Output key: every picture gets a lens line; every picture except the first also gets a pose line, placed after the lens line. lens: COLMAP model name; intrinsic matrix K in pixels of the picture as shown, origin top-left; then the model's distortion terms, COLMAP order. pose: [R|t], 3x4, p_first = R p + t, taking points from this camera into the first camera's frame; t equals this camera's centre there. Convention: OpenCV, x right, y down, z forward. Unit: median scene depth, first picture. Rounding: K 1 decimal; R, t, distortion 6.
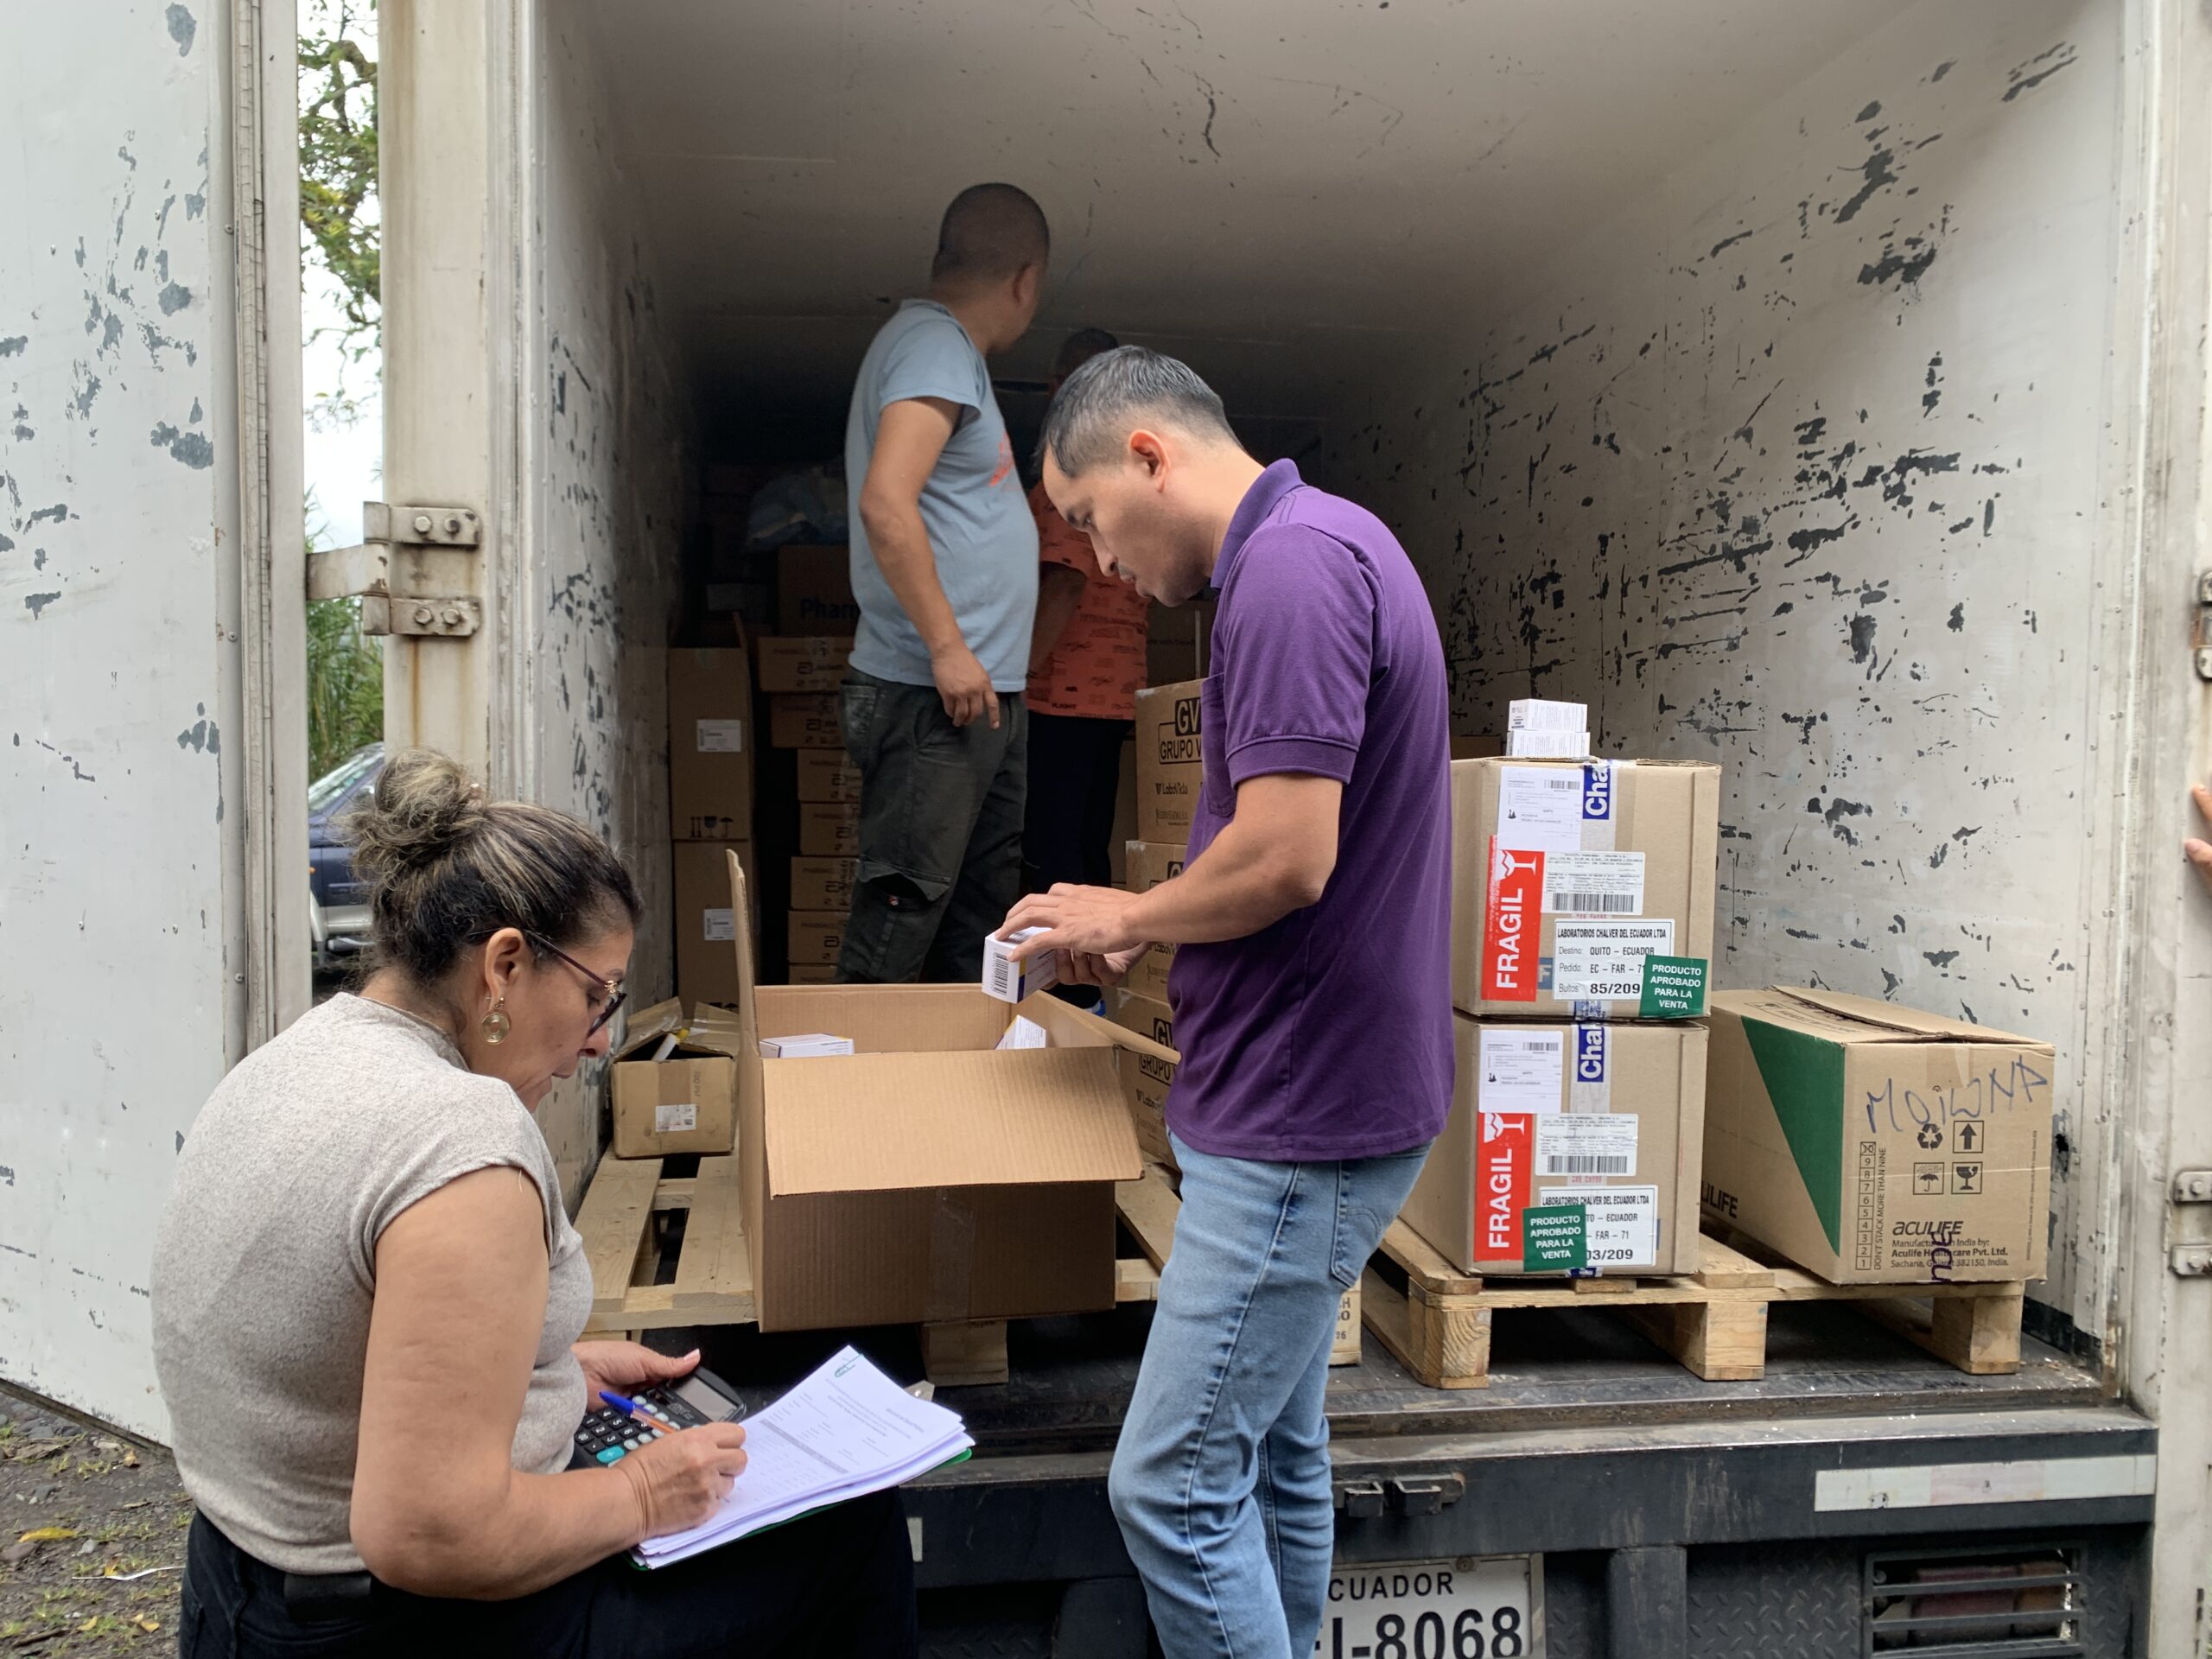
lens RADIAL K [[1691.6, 0, 1056.9], [0, 1691.6, 842.9], [0, 0, 1]] dist [-0.008513, 0.009644]
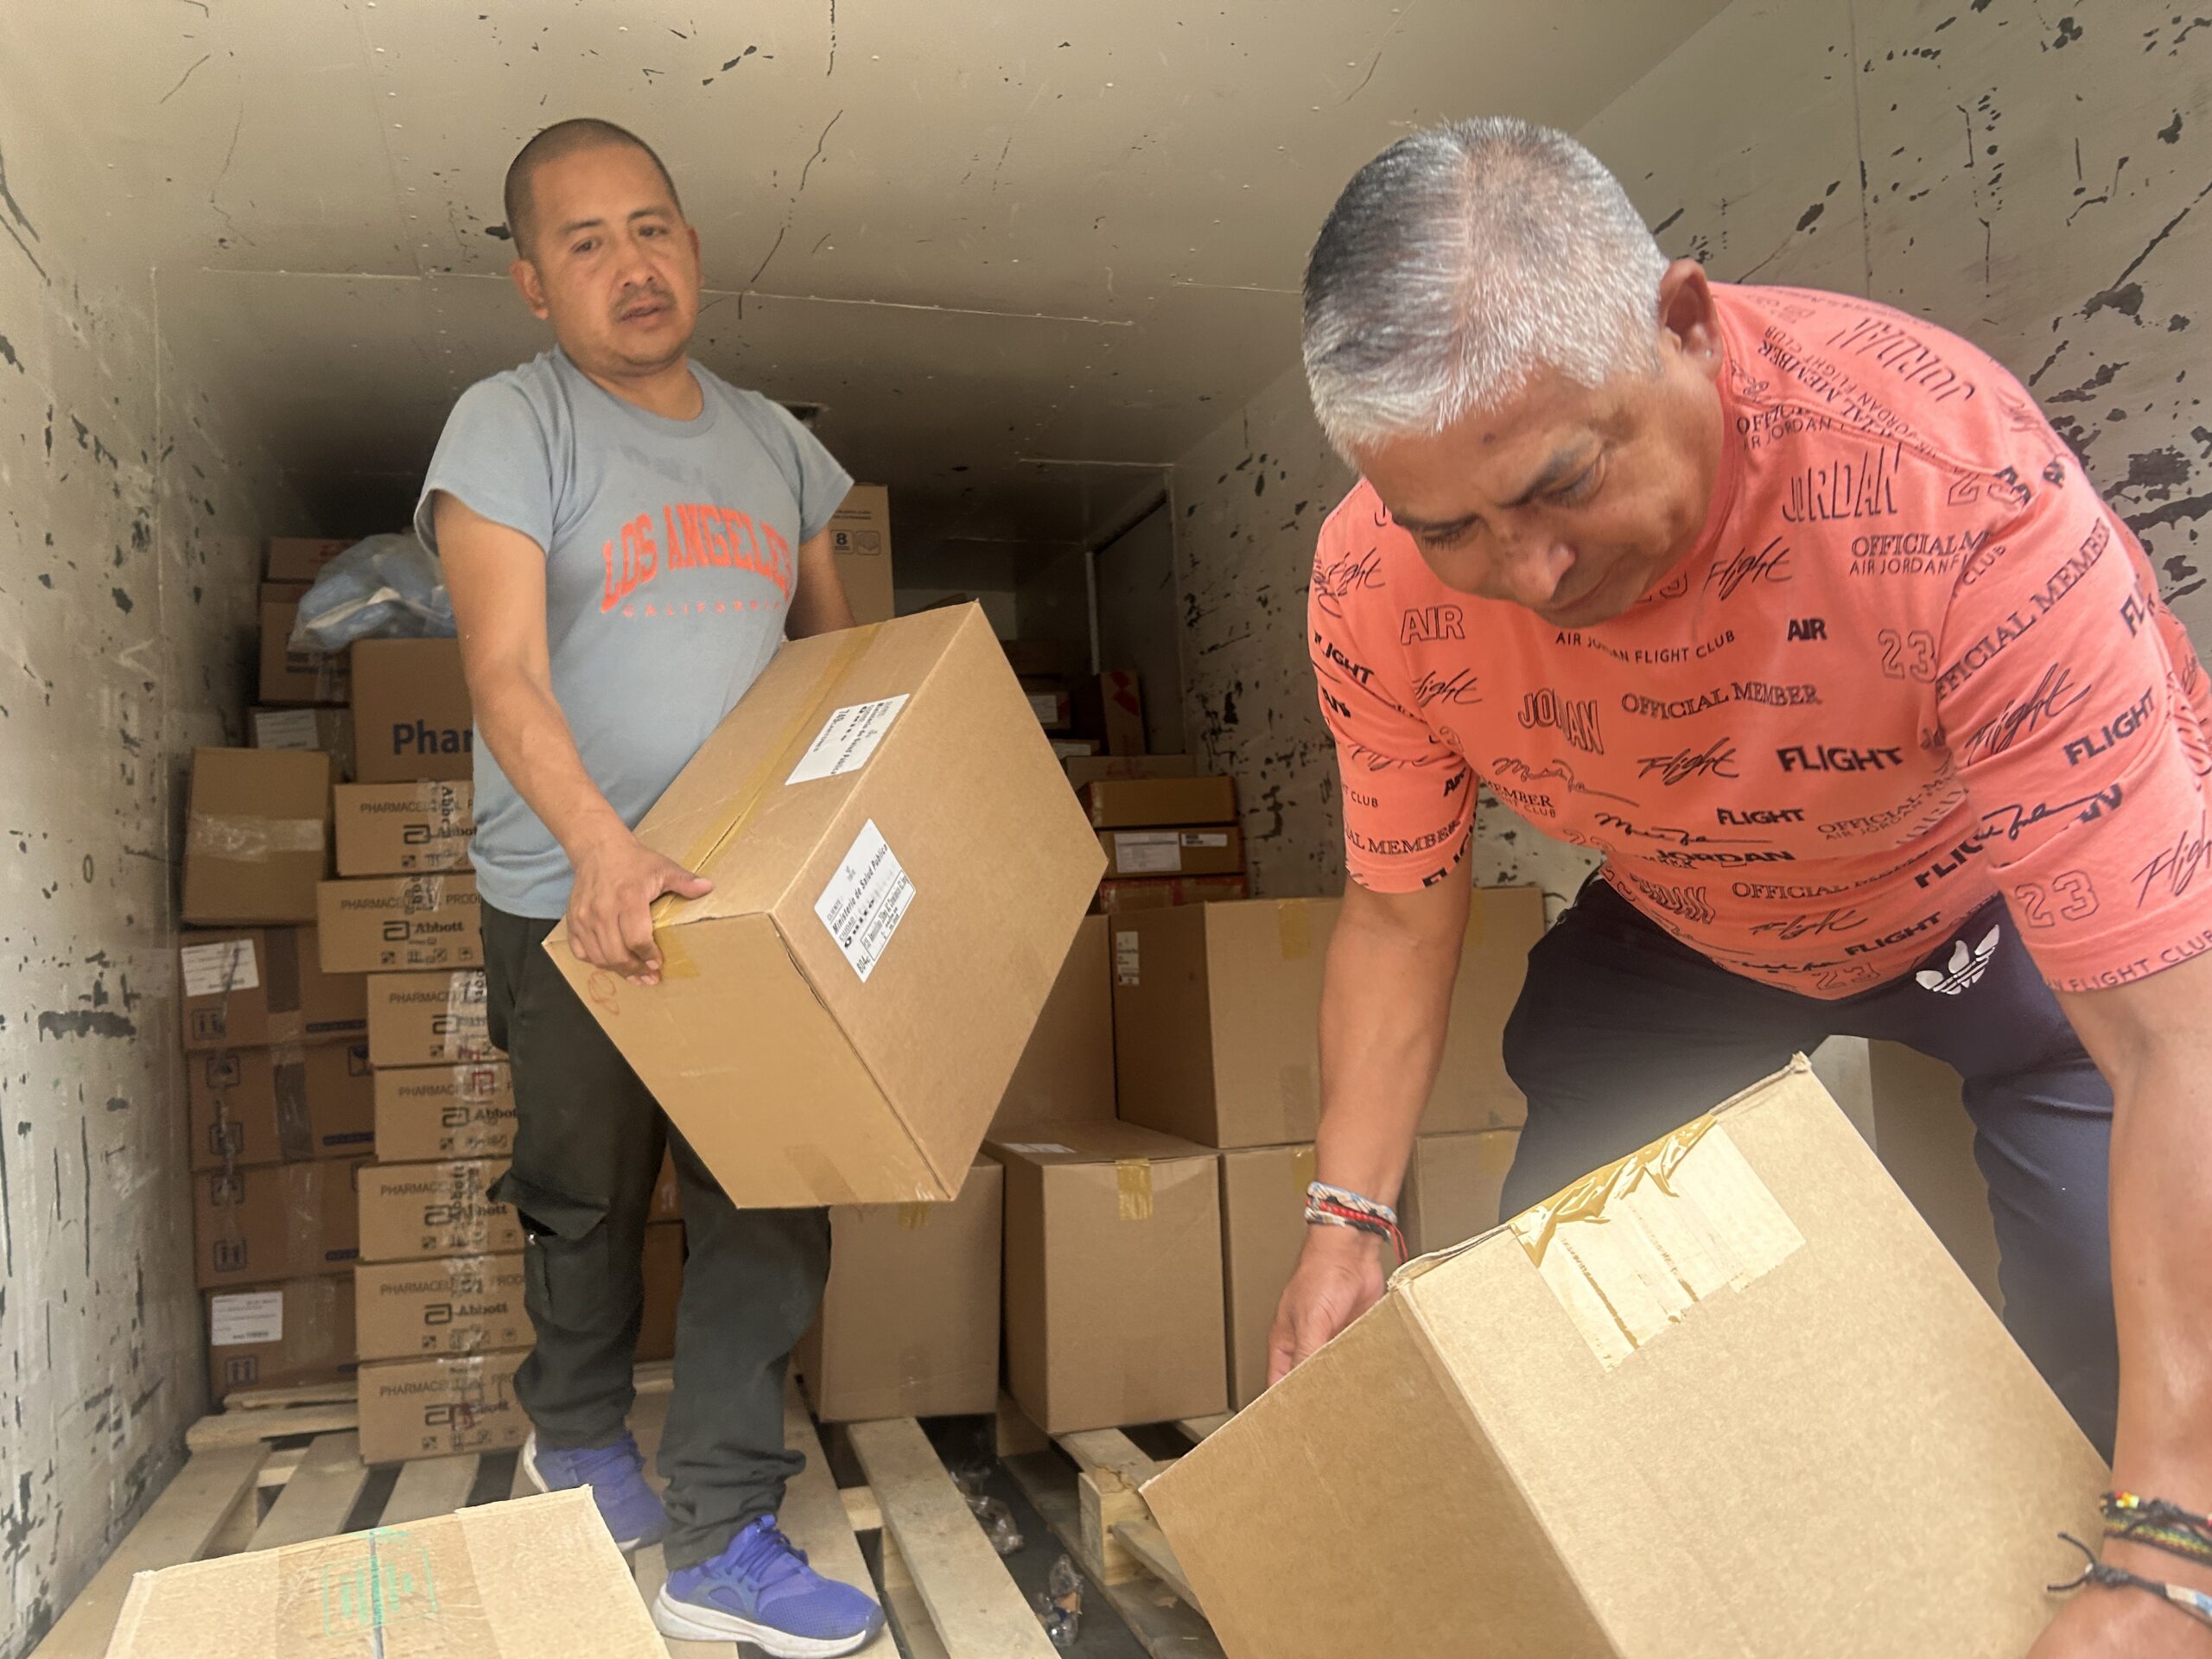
lens RADIAL K [[1662.8, 0, 1097.1], [0, 1662.8, 849.2], [0, 0, 1]] dist [0.032225, -0.033898]
pose [[0.986002, -0.050716, 0.158833, 0.006631], [0.063923, 0.994810, -0.079170, -0.075339], [-0.153994, 0.088214, 0.984126, 0.799580]]
